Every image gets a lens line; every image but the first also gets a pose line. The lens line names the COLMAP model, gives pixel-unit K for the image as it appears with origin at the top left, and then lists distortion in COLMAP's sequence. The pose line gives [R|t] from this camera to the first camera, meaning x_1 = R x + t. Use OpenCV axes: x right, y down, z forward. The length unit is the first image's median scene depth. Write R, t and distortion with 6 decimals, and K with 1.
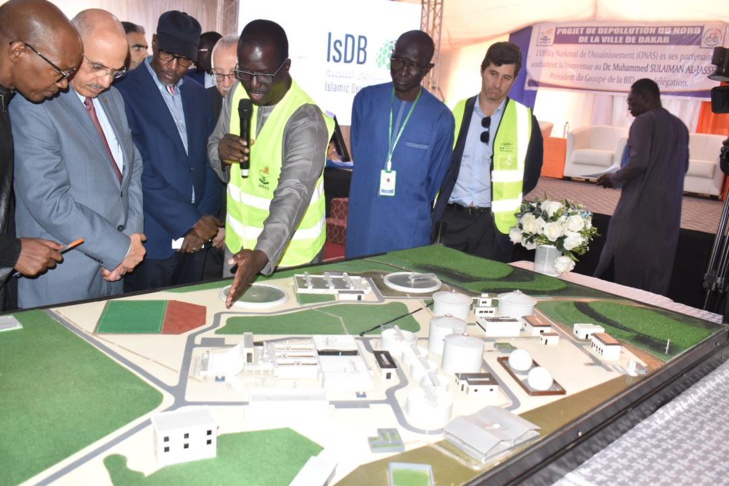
lens RADIAL K [[637.3, 0, 360.8], [0, 637.3, 236.1], [0, 0, 1]] dist [-0.096212, 0.025340]
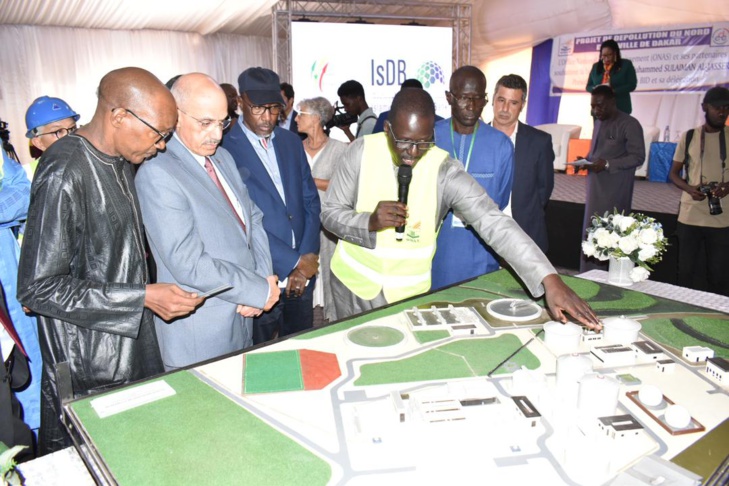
lens RADIAL K [[558.1, 0, 364.8], [0, 558.1, 235.3], [0, 0, 1]] dist [-0.099812, 0.017694]
pose [[0.995653, -0.069033, -0.062532, -0.115163], [0.069508, 0.997566, 0.005450, -0.084296], [0.062004, -0.009773, 0.998028, 0.065782]]
